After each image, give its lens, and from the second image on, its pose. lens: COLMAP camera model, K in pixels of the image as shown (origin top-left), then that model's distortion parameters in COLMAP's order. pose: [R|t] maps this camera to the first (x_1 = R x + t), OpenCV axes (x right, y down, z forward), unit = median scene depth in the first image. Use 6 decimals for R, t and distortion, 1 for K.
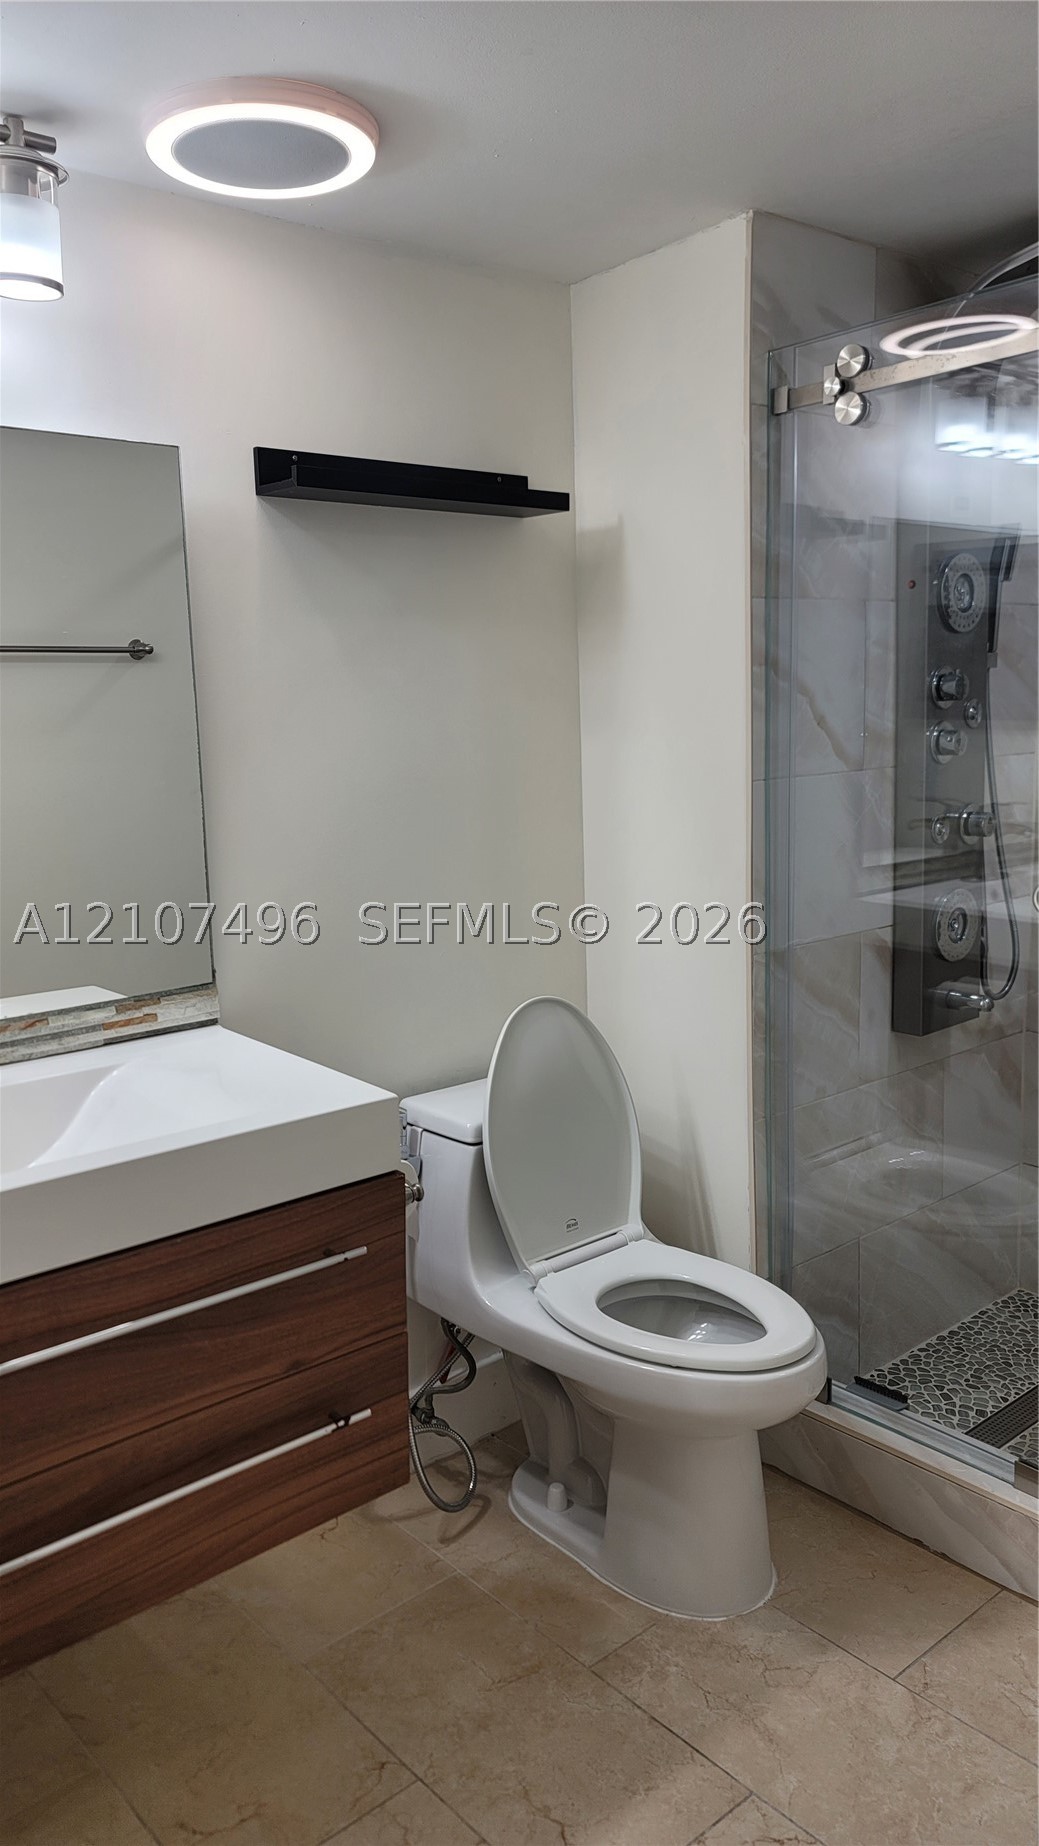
lens RADIAL K [[1335.4, 0, 524.7], [0, 1335.4, 920.0], [0, 0, 1]] dist [0.060893, -0.054028]
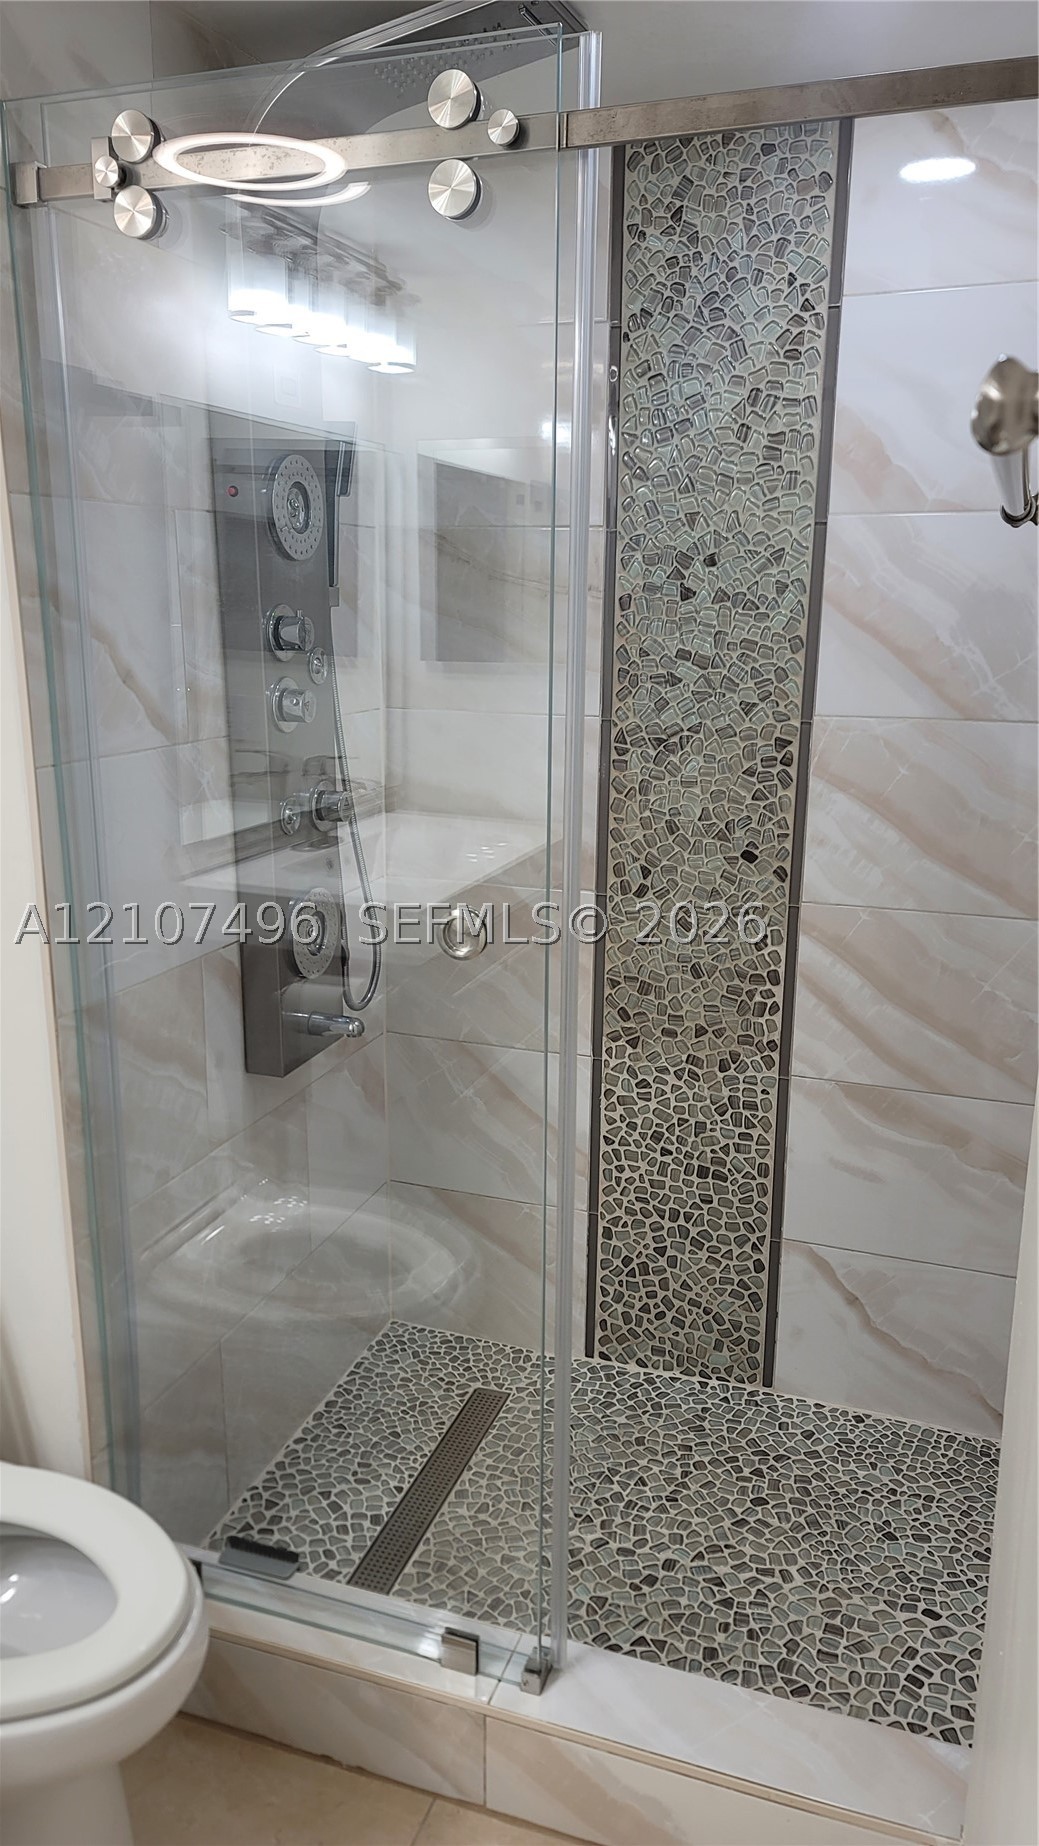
lens RADIAL K [[1340.8, 0, 501.4], [0, 1340.8, 952.9], [0, 0, 1]] dist [0.073932, -0.052856]
pose [[0.878491, -0.087784, 0.469624, 0.042824], [0.043460, 0.993582, 0.104427, -0.067240], [-0.475777, -0.071329, 0.876669, 0.253250]]
